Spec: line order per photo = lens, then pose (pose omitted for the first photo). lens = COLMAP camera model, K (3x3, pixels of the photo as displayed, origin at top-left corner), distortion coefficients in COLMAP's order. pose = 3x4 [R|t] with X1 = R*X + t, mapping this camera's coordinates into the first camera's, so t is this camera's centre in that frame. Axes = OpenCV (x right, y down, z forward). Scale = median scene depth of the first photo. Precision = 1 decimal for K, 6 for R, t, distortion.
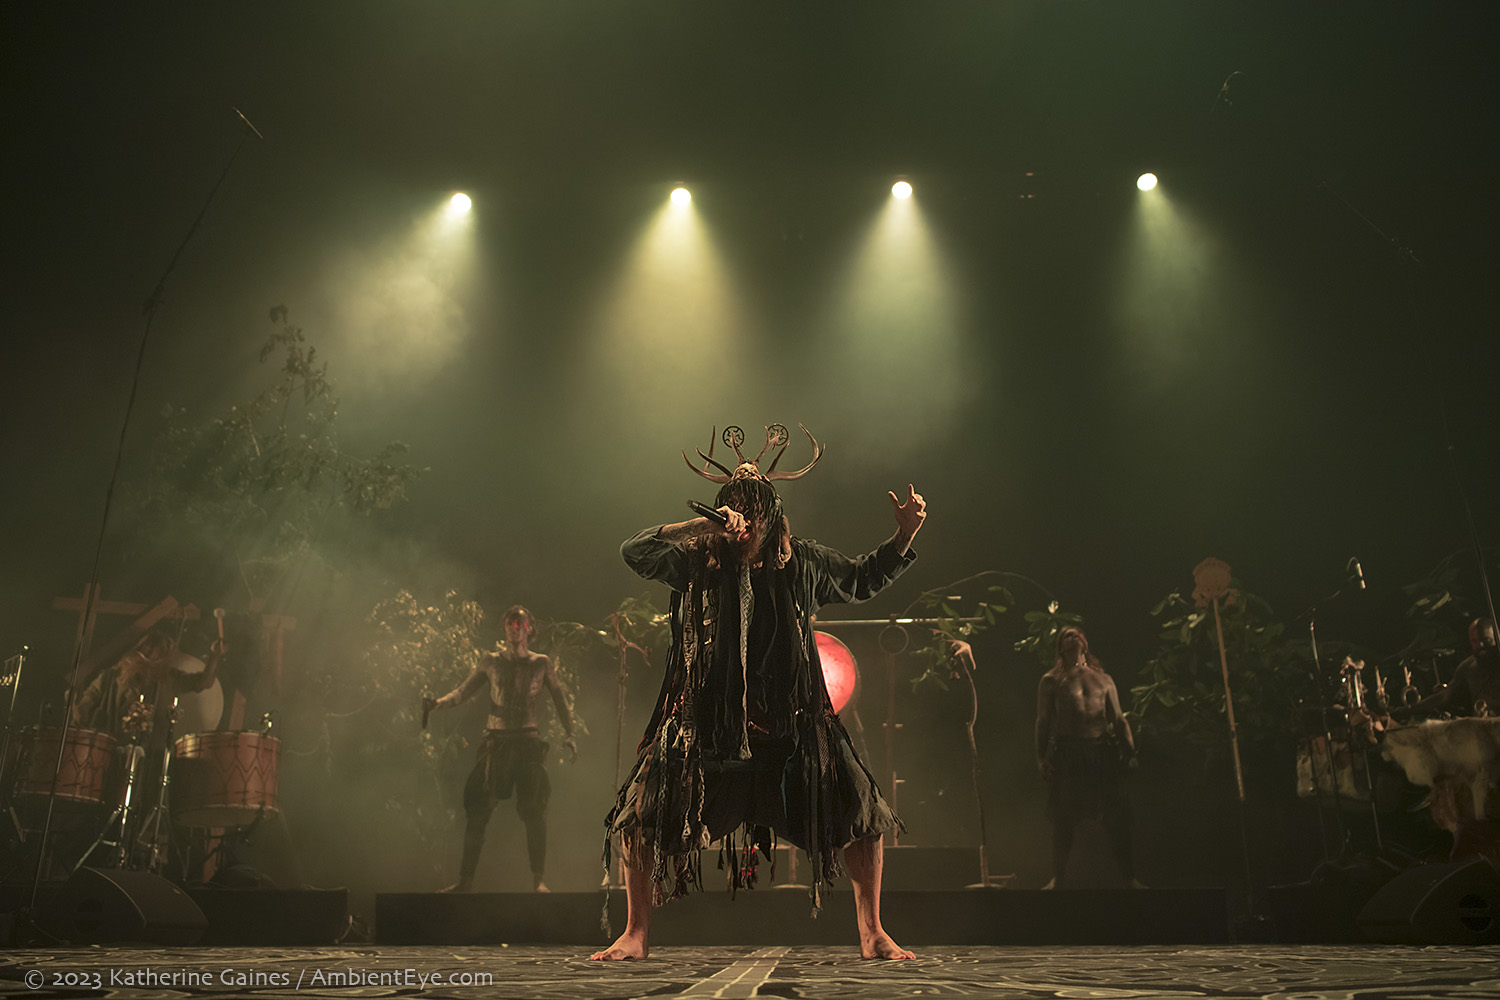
lens RADIAL K [[1287.7, 0, 739.4], [0, 1287.7, 472.7], [0, 0, 1]] dist [-0.016119, 0.001923]
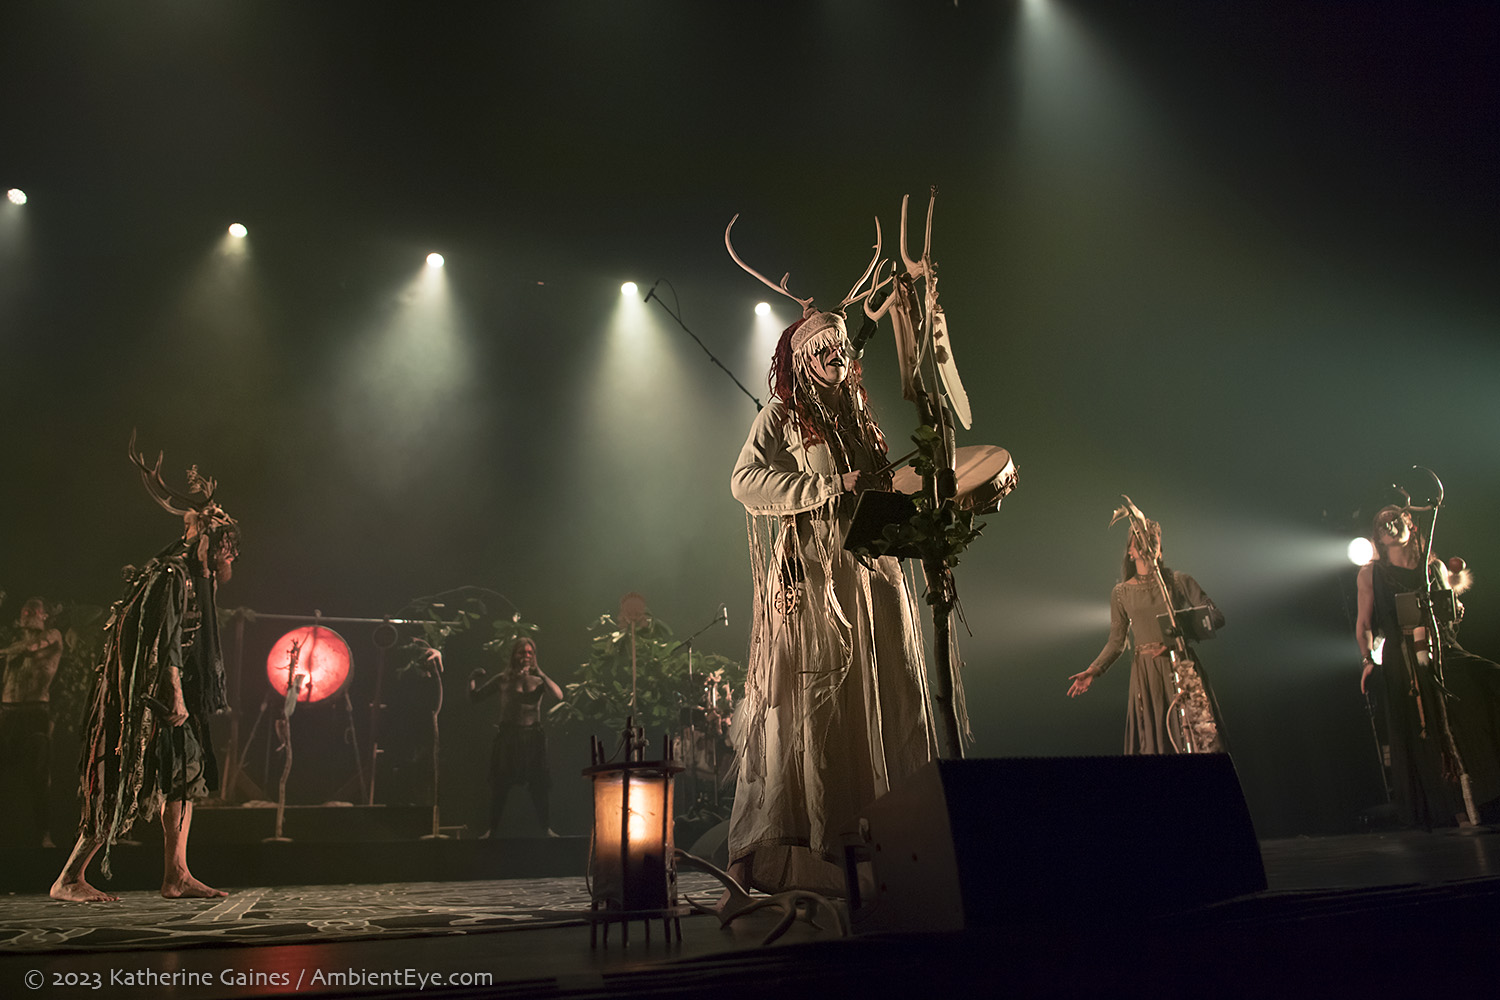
lens RADIAL K [[1093.7, 0, 735.5], [0, 1093.7, 499.6], [0, 0, 1]] dist [-0.057712, 0.005226]
pose [[0.911492, 0.099287, 0.399155, -0.001888], [-0.105524, 0.994396, -0.006379, -0.031645], [-0.397551, -0.036306, 0.916861, -0.084177]]
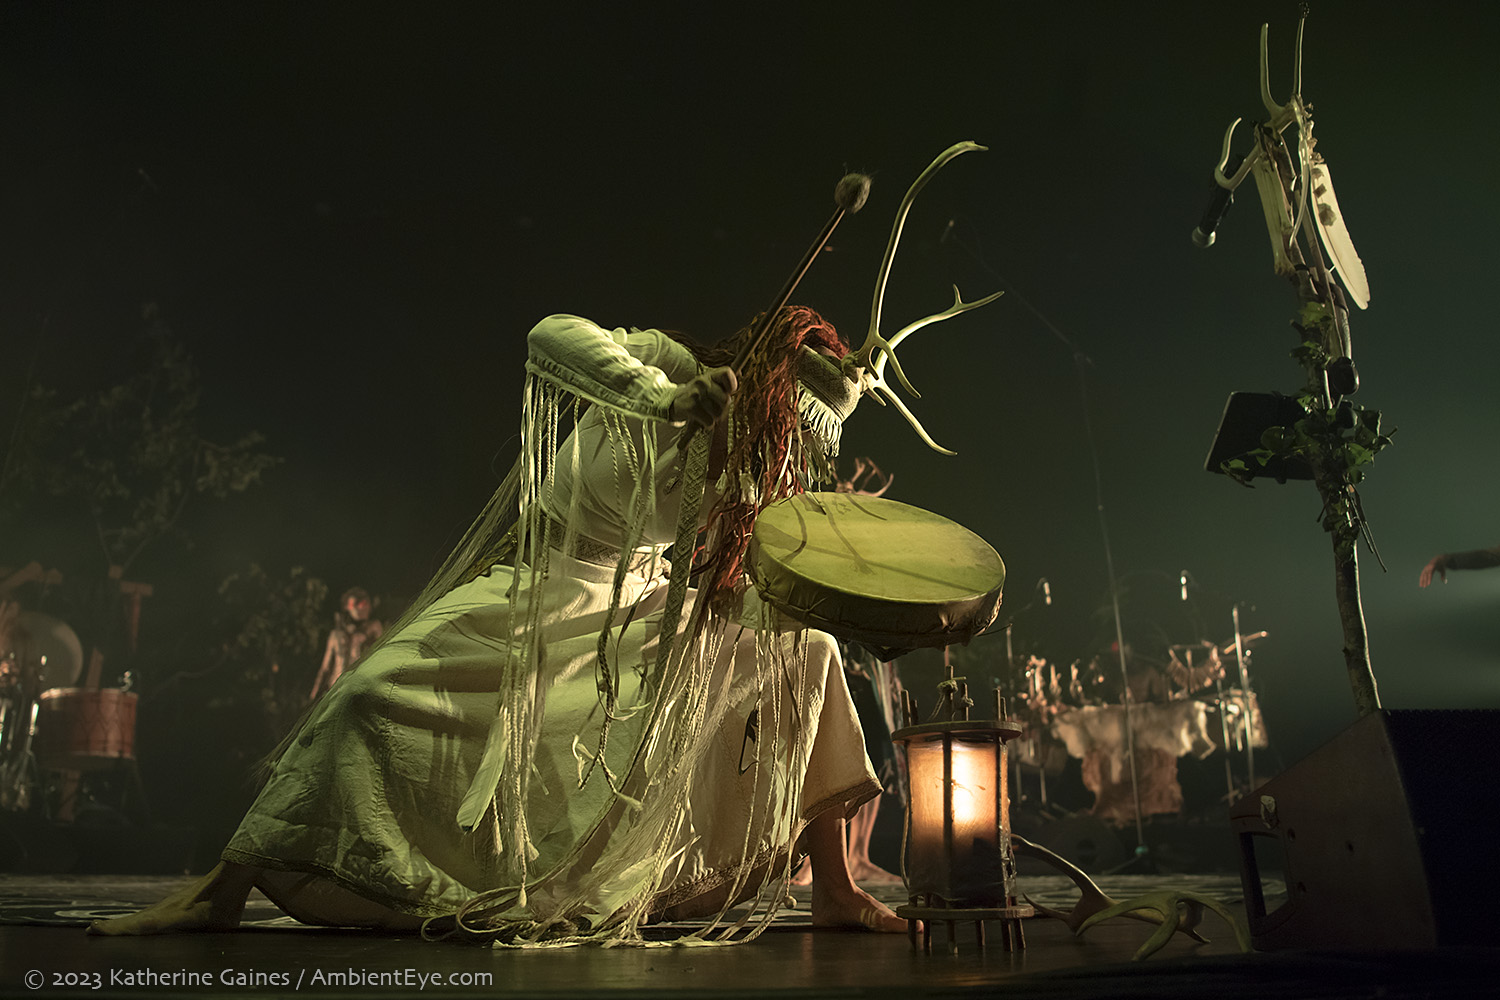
lens RADIAL K [[1158.2, 0, 769.2], [0, 1158.2, 498.7], [0, 0, 1]] dist [-0.065876, 0.024680]
pose [[0.983407, 0.053813, 0.173245, 0.005664], [-0.059420, 0.997859, 0.027335, -0.021845], [-0.171403, -0.037176, 0.984499, -0.061945]]
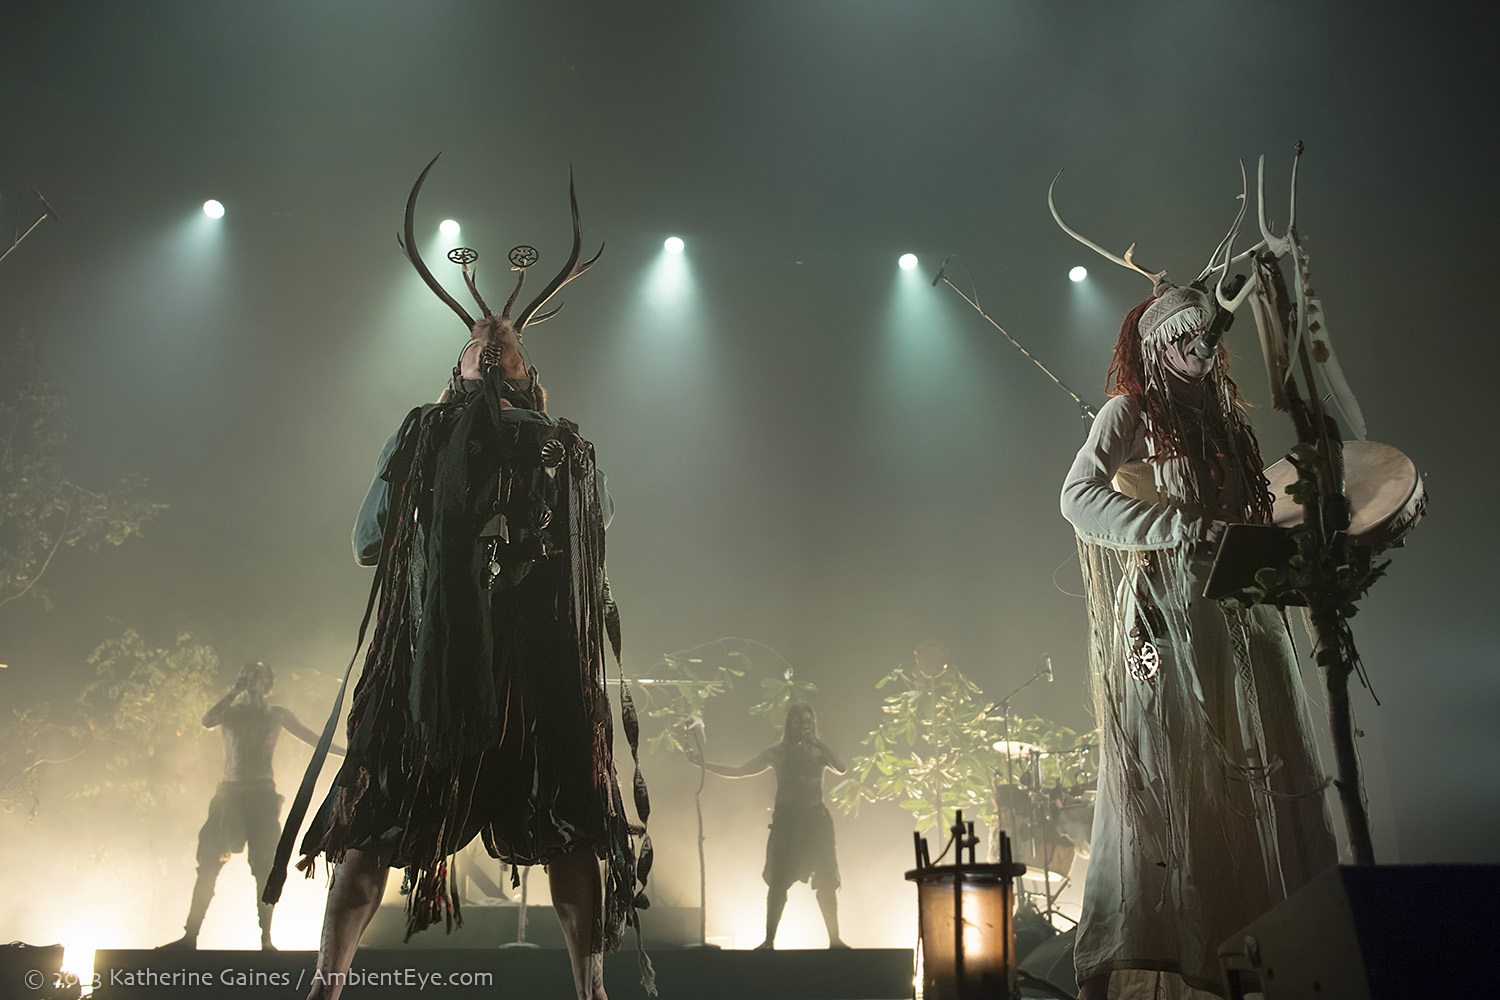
lens RADIAL K [[1366.6, 0, 758.8], [0, 1366.6, 464.8], [0, 0, 1]] dist [-0.033762, 0.020609]
pose [[0.978093, 0.071185, 0.195621, -0.009592], [-0.066812, 0.997348, -0.028870, -0.035694], [-0.197157, 0.015168, 0.980254, -0.095211]]
